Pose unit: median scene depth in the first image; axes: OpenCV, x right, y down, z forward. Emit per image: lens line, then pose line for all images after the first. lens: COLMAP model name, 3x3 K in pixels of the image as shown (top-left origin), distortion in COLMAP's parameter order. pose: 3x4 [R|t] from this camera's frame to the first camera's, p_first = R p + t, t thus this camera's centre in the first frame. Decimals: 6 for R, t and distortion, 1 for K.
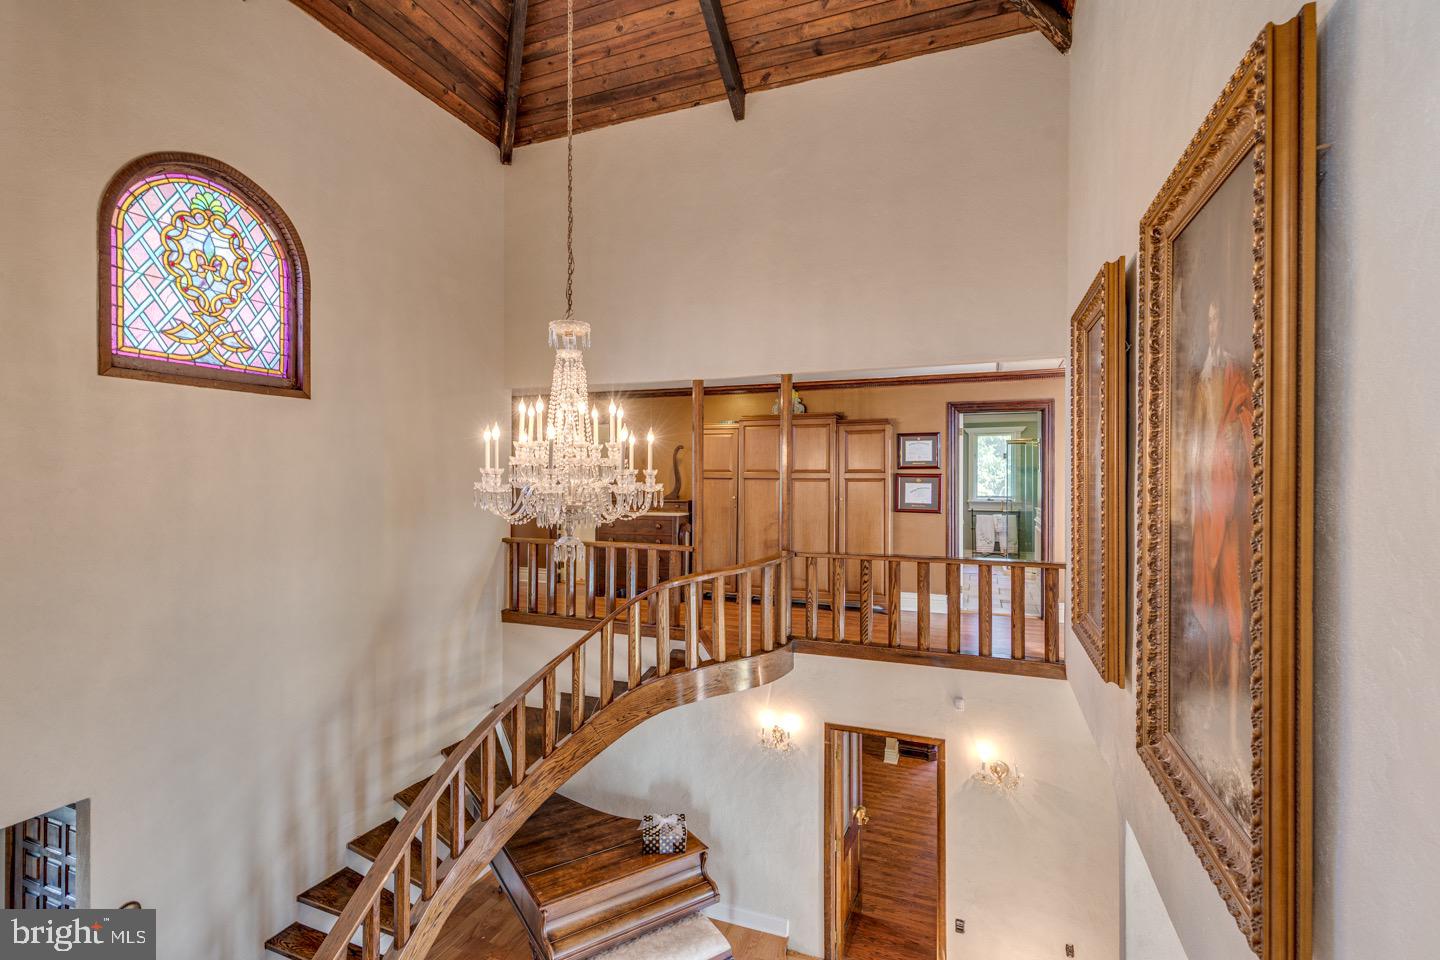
lens RADIAL K [[651.3, 0, 718.0], [0, 651.3, 479.0], [0, 0, 1]] dist [-0.004045, 0.000098]
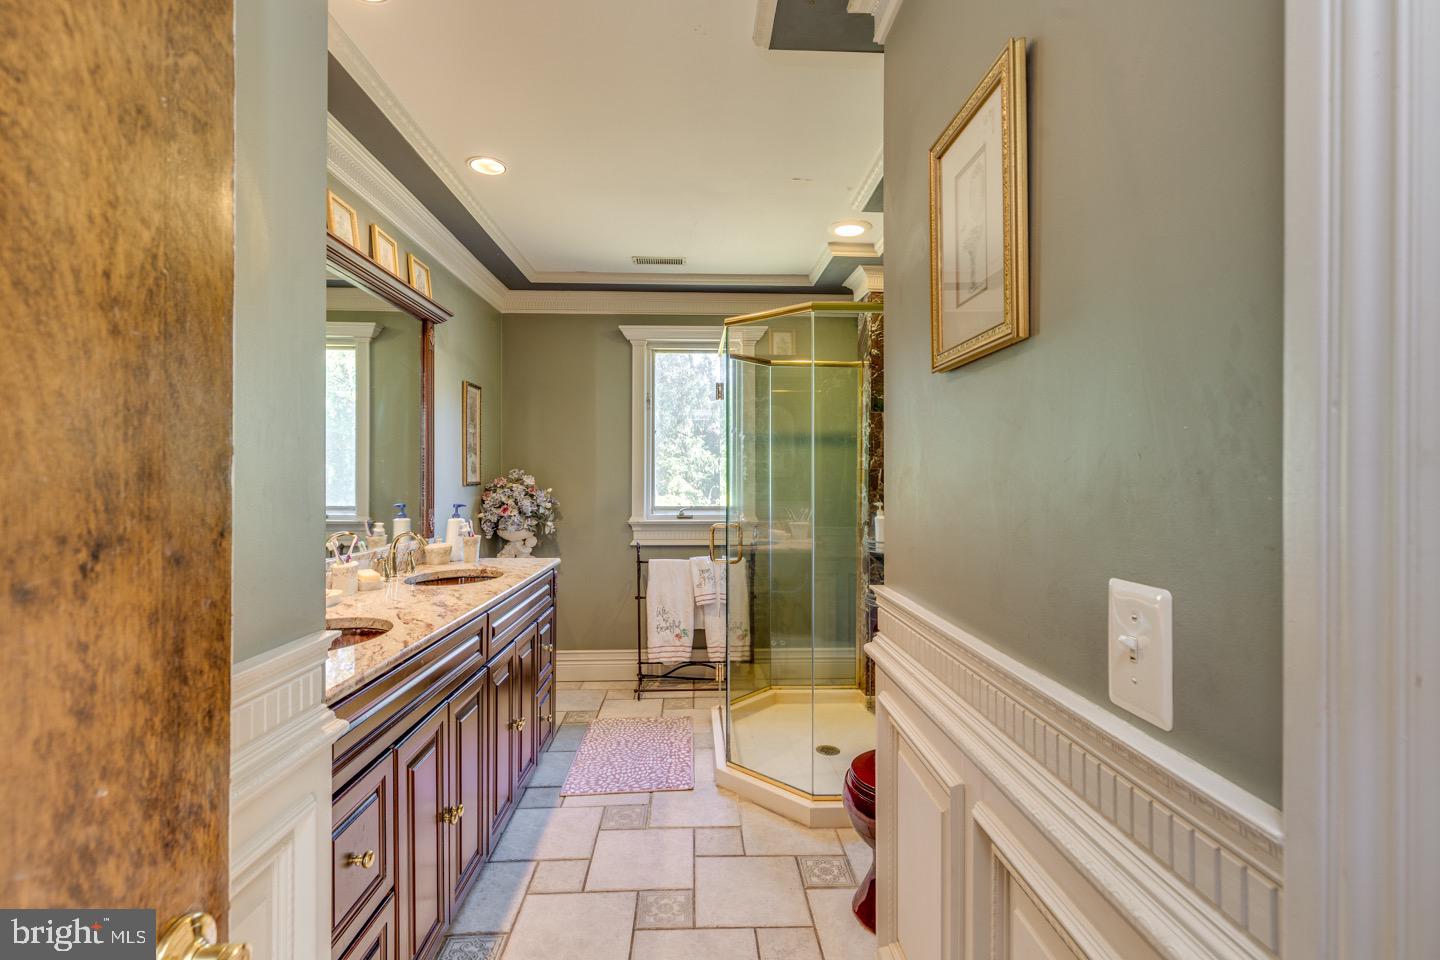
lens RADIAL K [[651.3, 0, 720.4], [0, 651.3, 477.5], [0, 0, 1]] dist [-0.004045, 0.000098]
pose [[0.916754, -0.001298, 0.399450, 0.290653], [0.000559, 0.999998, 0.001966, 0.007790], [-0.399451, -0.001579, 0.916753, 0.653255]]
